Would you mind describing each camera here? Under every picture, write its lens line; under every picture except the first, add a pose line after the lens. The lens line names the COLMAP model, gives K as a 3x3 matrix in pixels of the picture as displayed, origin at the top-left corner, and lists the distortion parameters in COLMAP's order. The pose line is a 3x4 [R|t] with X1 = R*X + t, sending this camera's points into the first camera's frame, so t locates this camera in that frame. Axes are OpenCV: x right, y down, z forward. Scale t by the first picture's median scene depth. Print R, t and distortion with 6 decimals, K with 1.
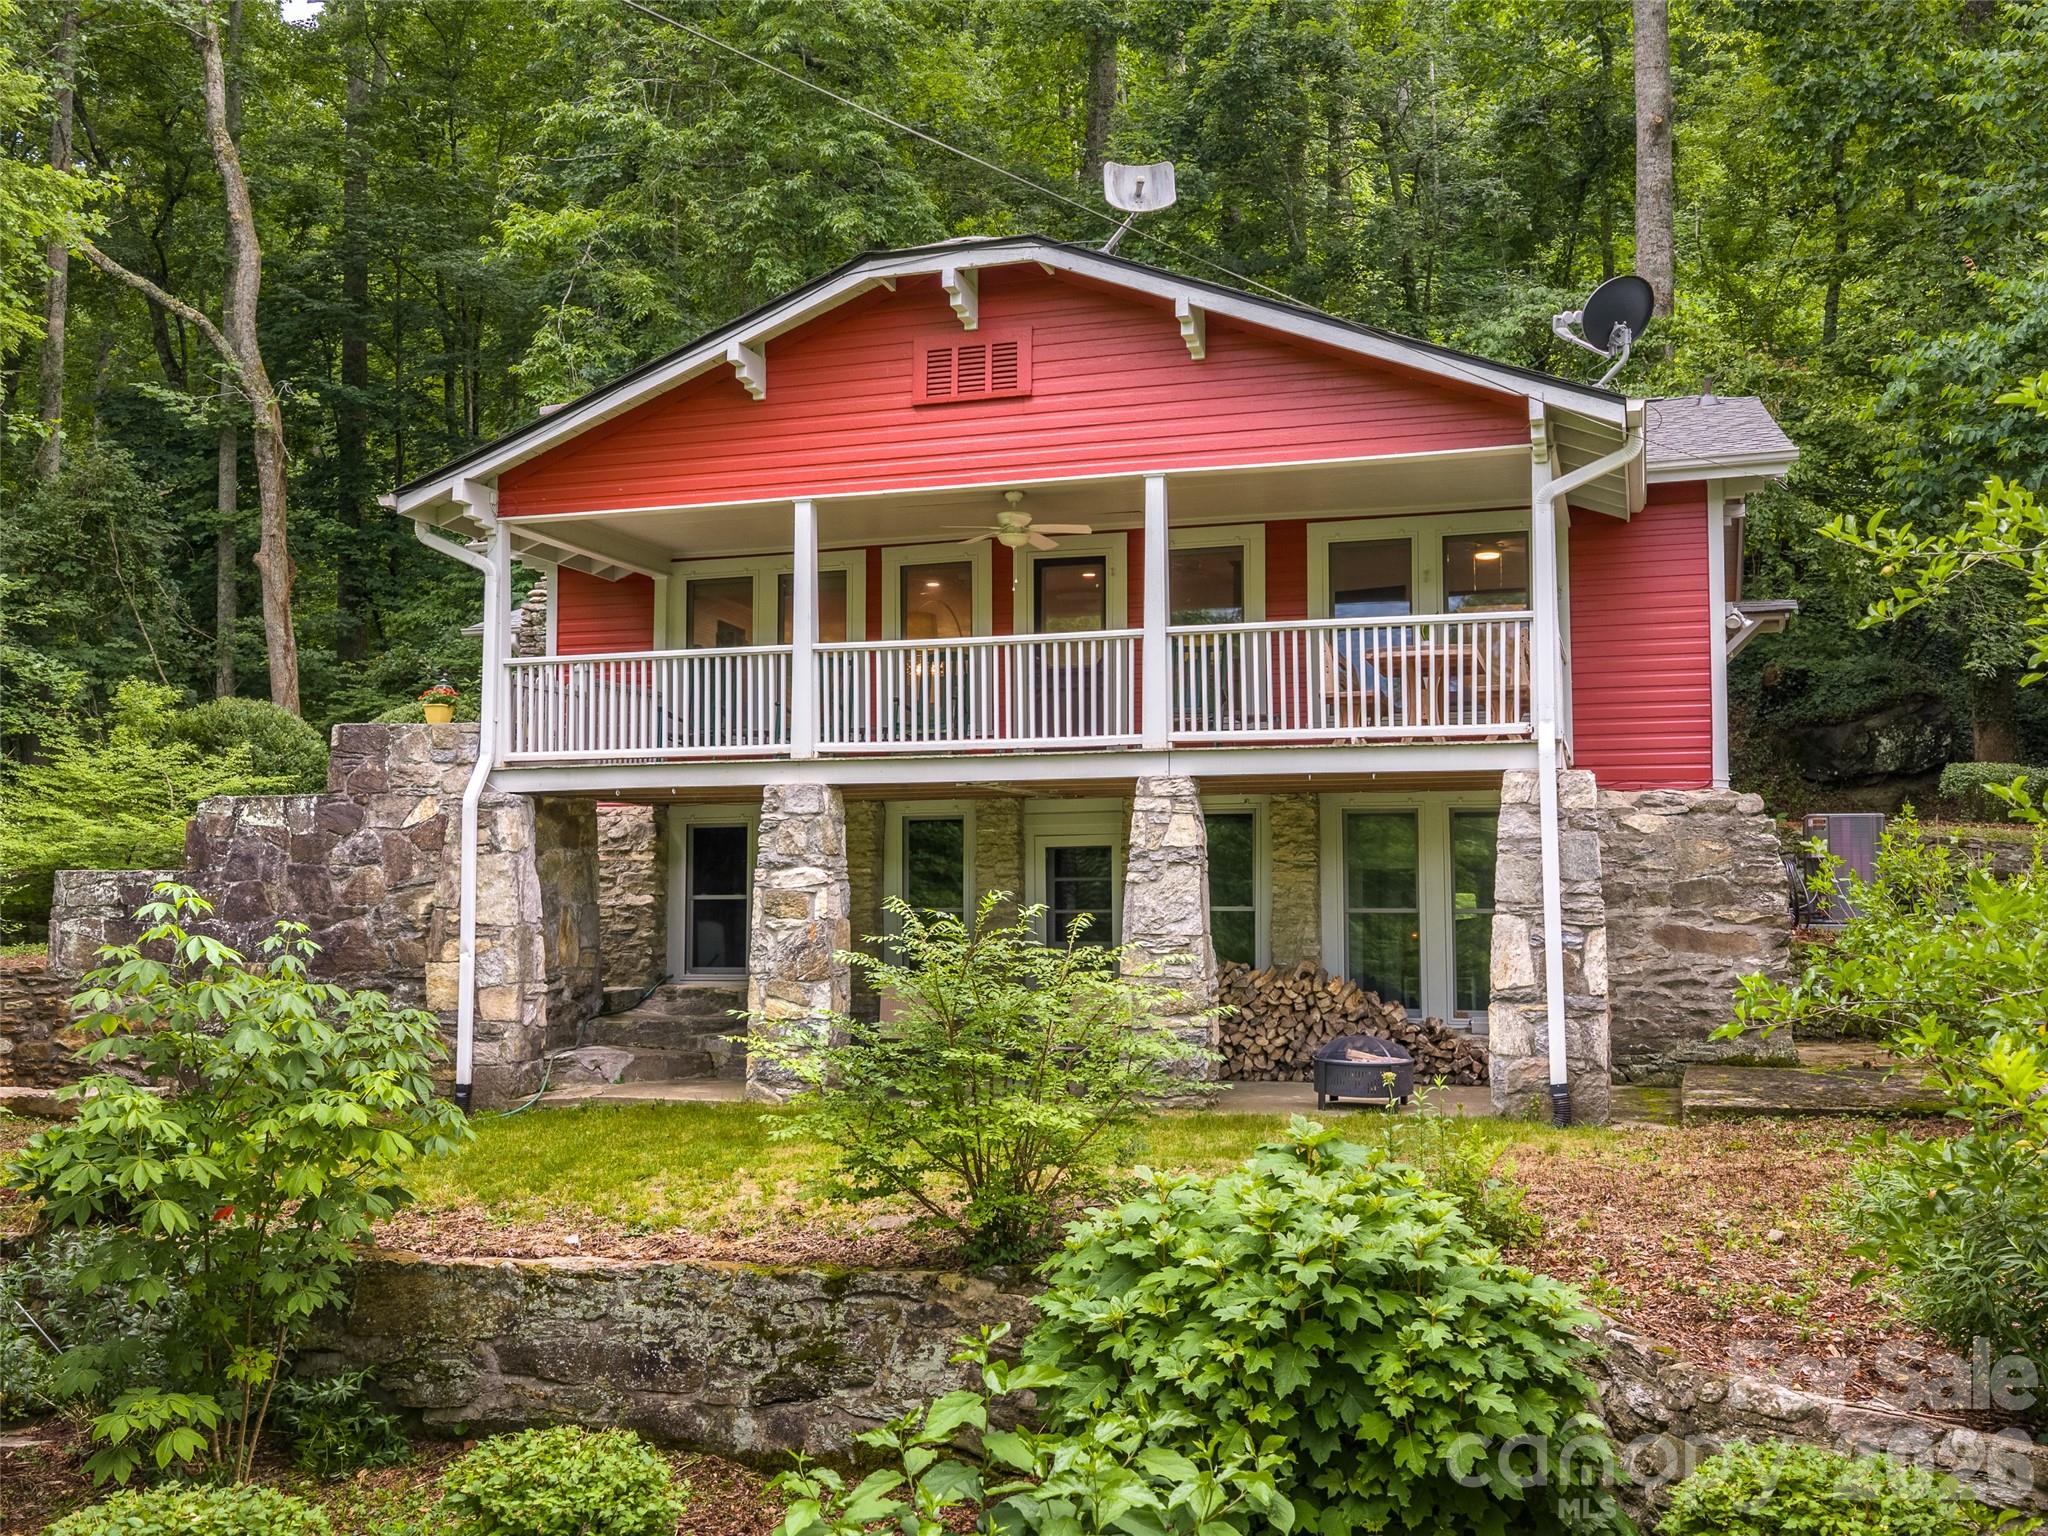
lens RADIAL K [[1844.6, 0, 1049.0], [0, 1844.6, 826.7], [0, 0, 1]] dist [0.006436, 0.001852]
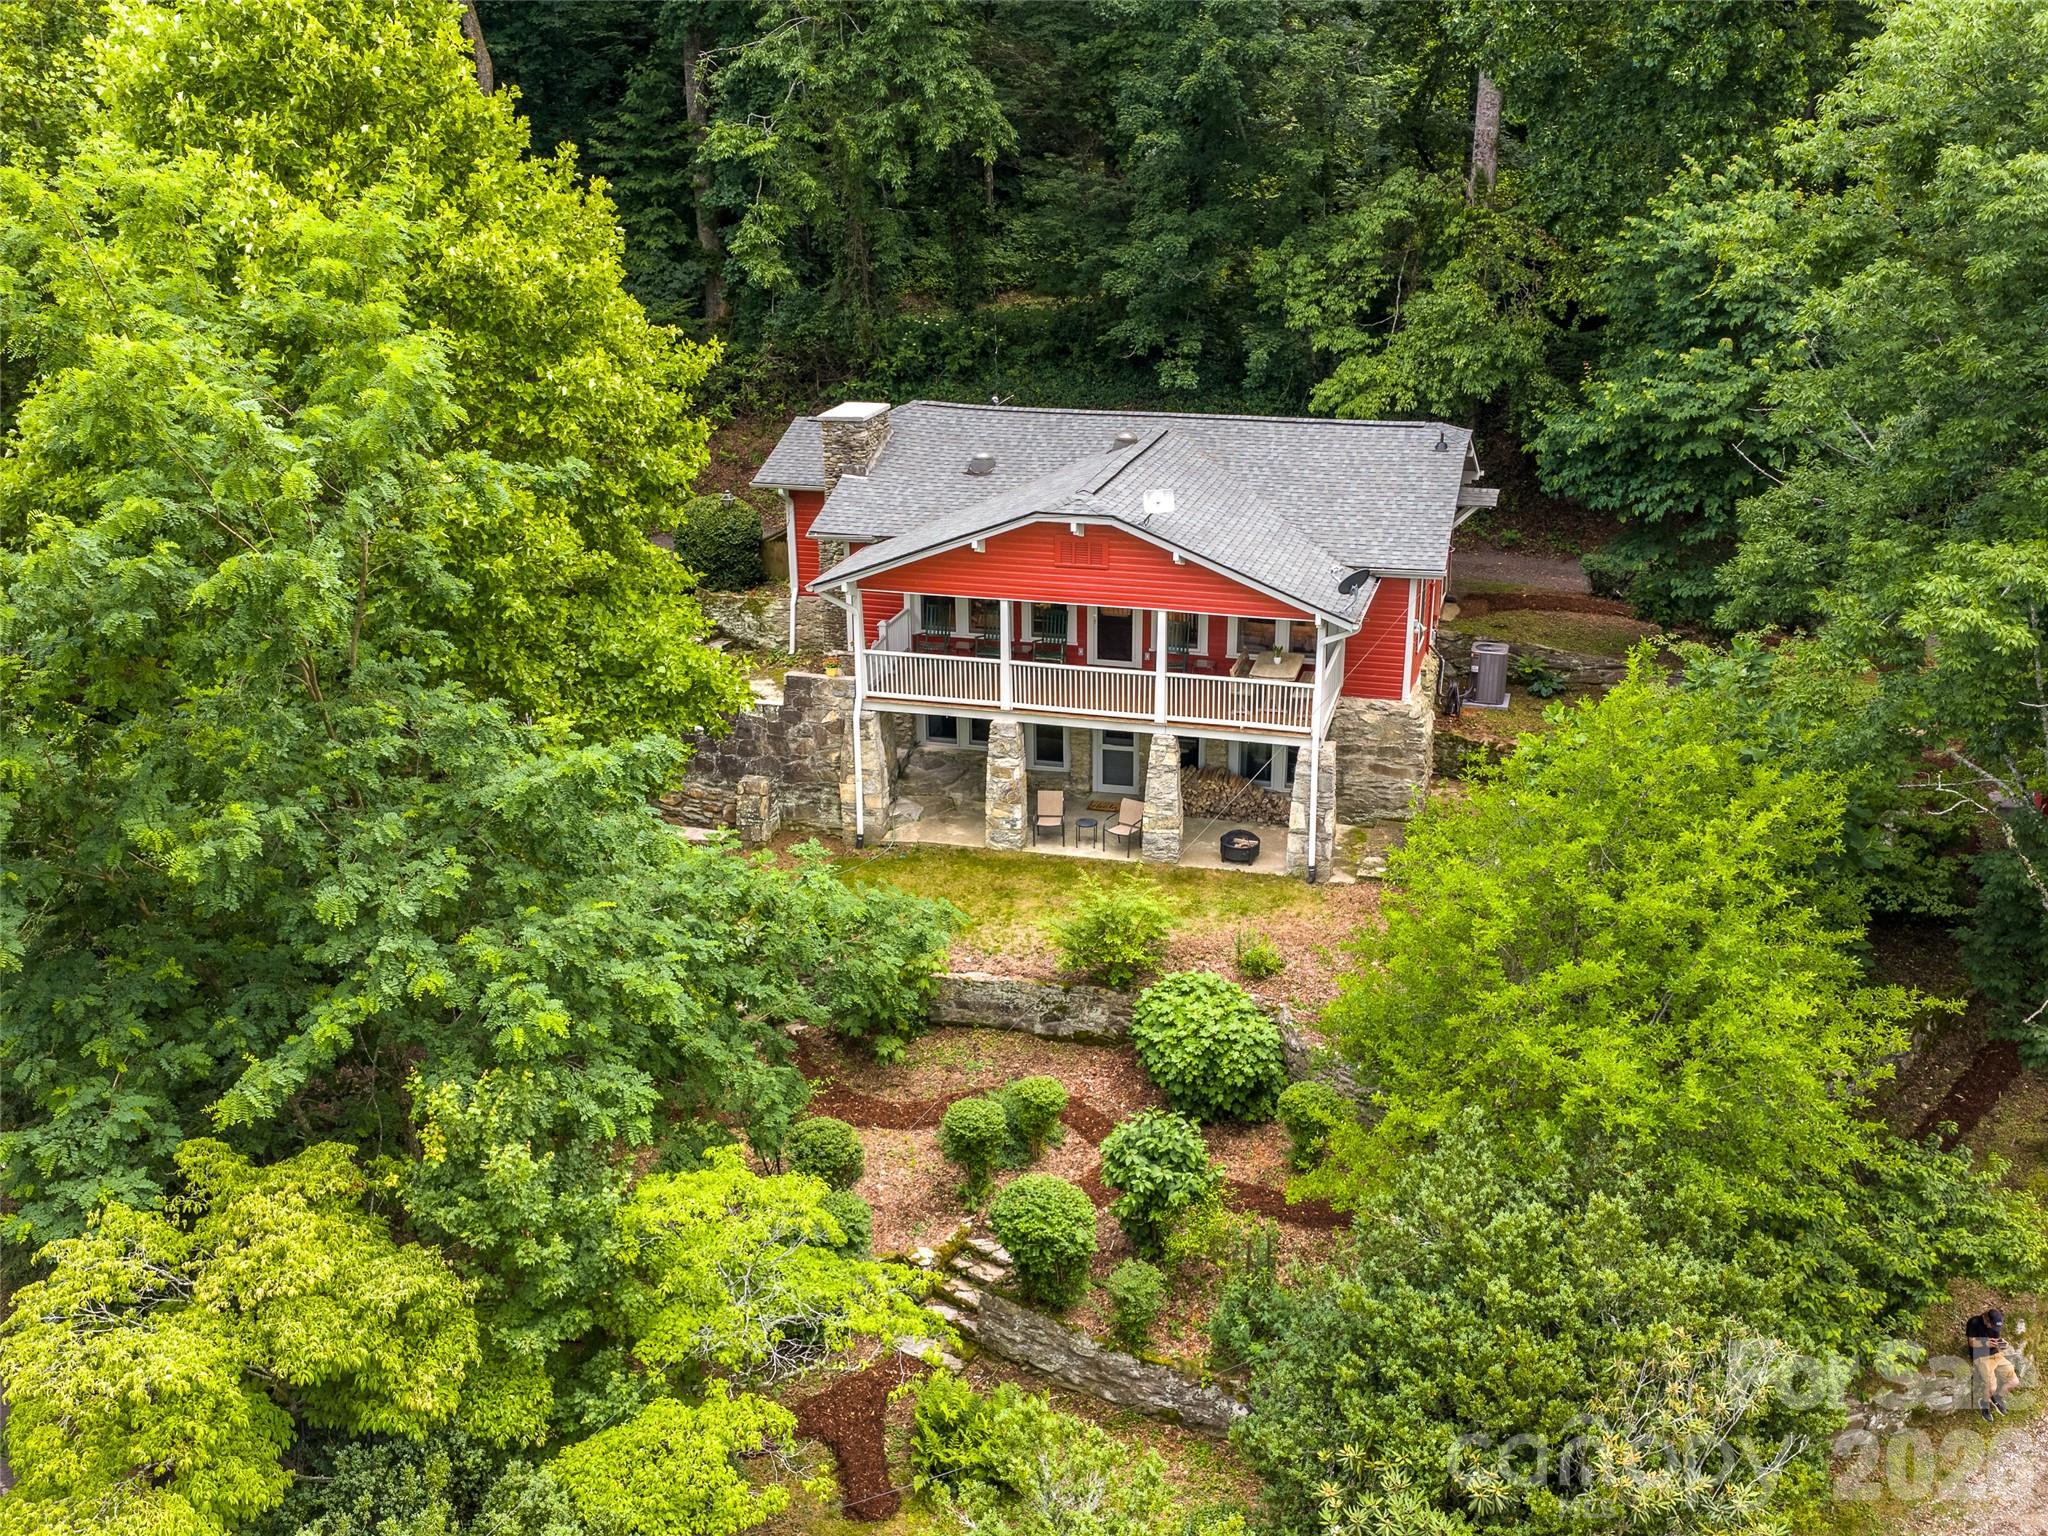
lens RADIAL K [[1844.6, 0, 1049.0], [0, 1844.6, 826.7], [0, 0, 1]] dist [0.006436, 0.001852]
pose [[0.999393, -0.015978, 0.030957, -0.161805], [0.001485, 0.907340, 0.420395, -0.923340], [-0.034806, -0.420094, 0.906813, -1.223867]]
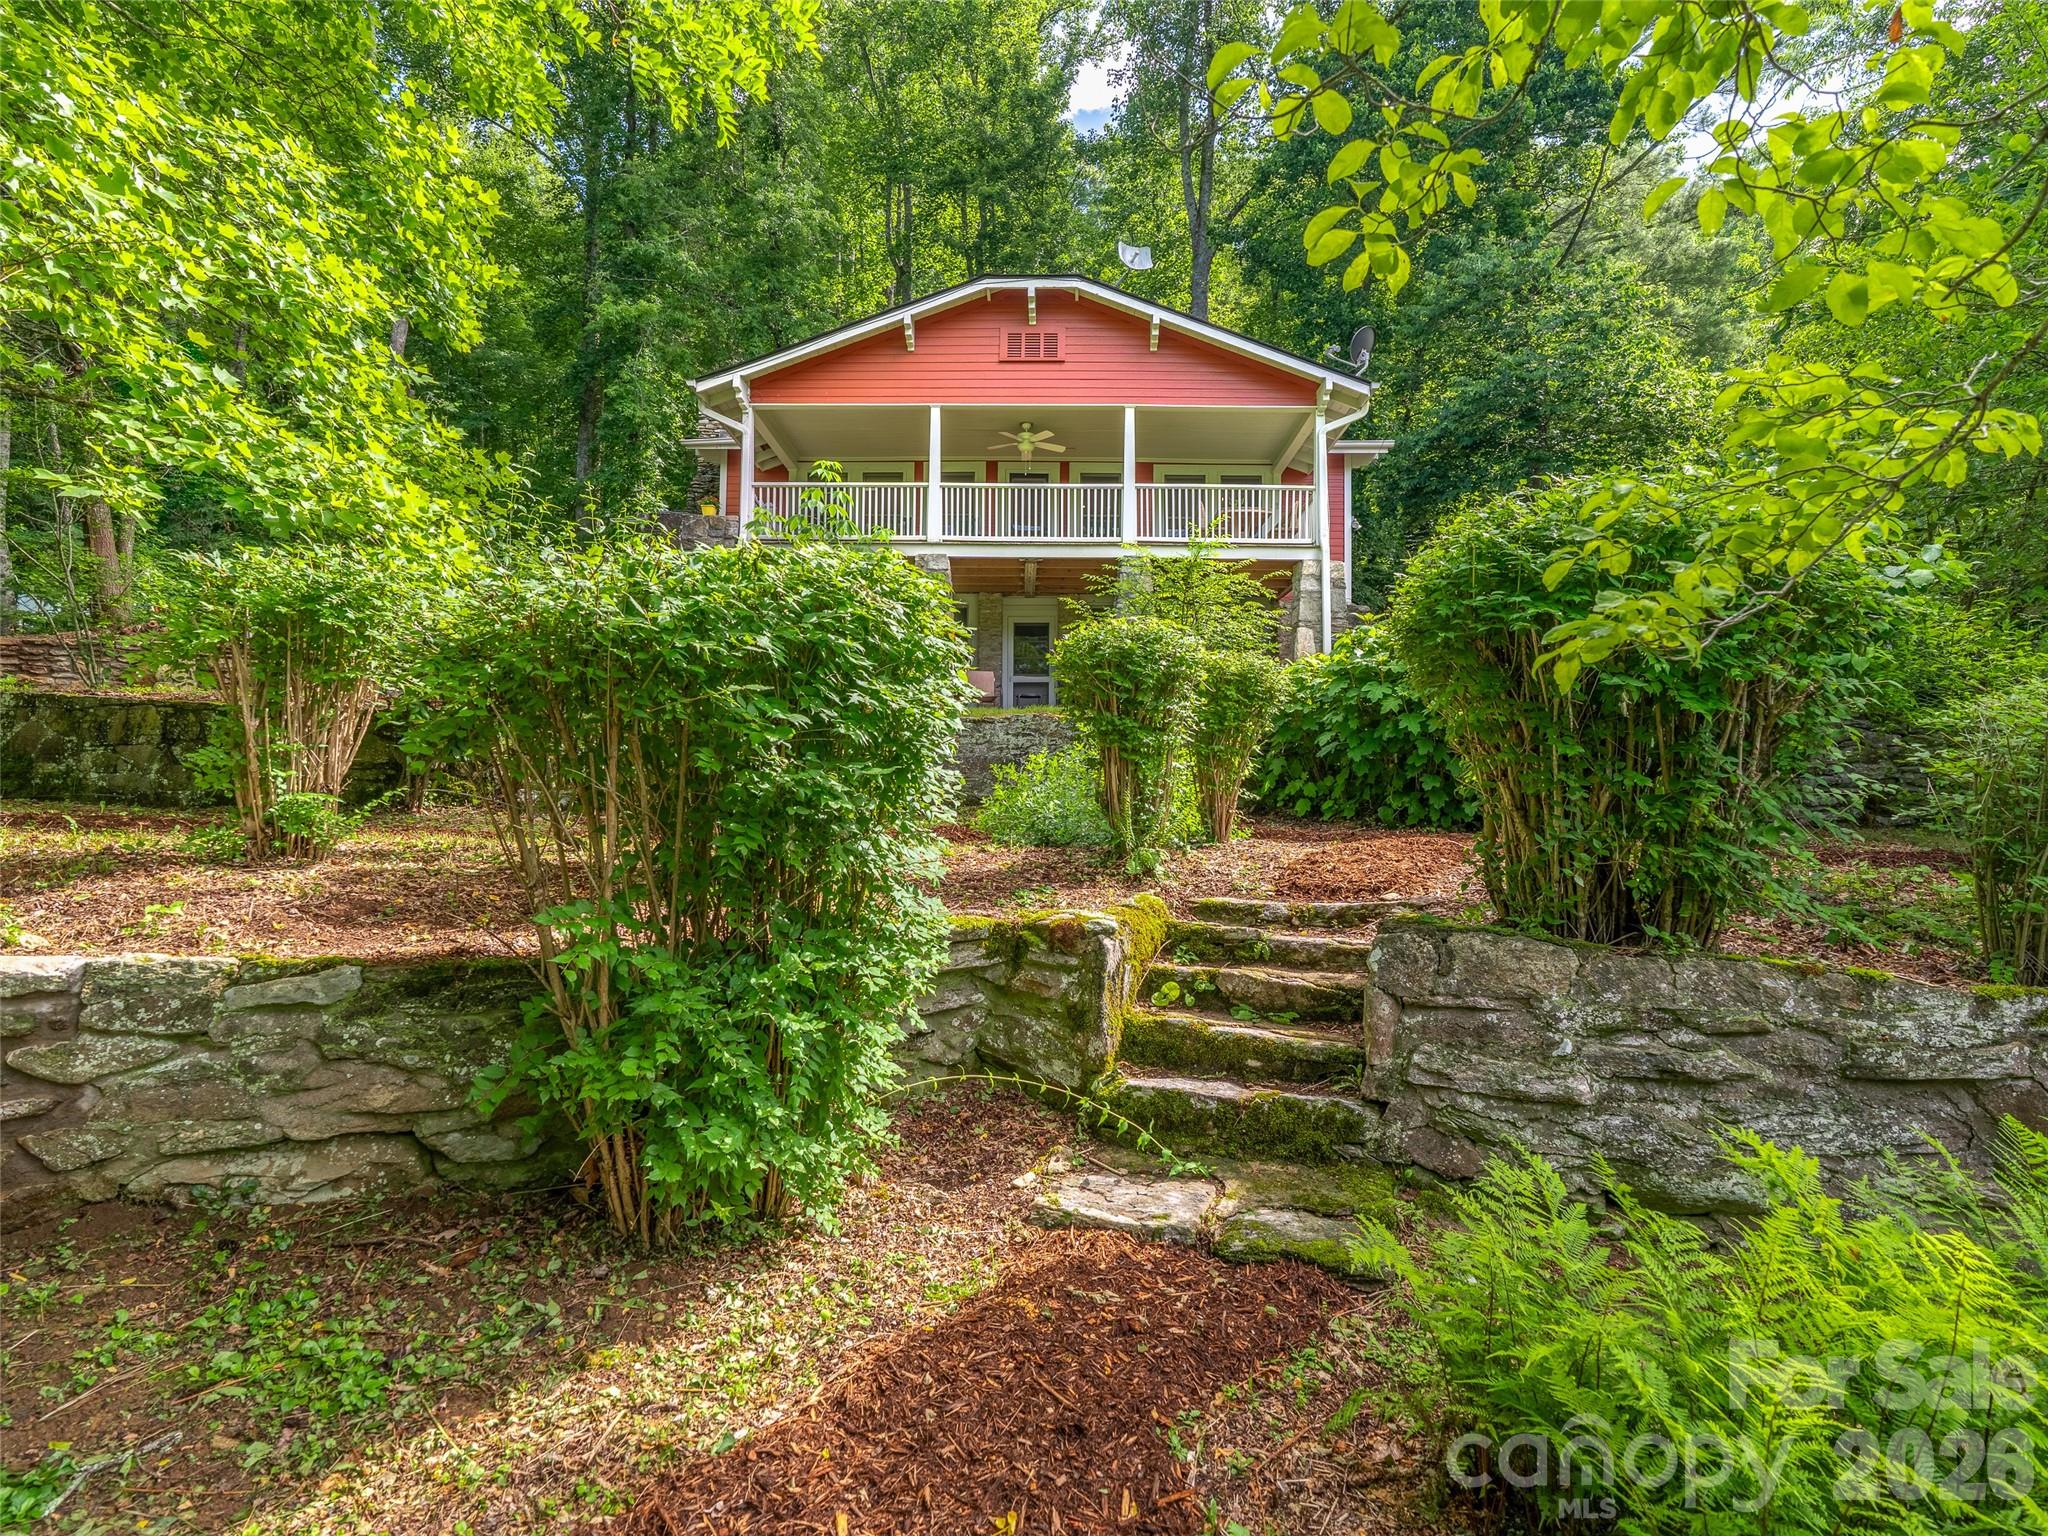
lens RADIAL K [[1078.2, 0, 1019.4], [0, 1078.2, 783.1], [0, 0, 1]] dist [-0.007091, -0.000195]
pose [[0.960711, 0.023046, 0.276593, -0.365561], [-0.024582, 0.999696, 0.002087, 0.212633], [-0.276461, -0.008804, 0.960985, -0.078350]]
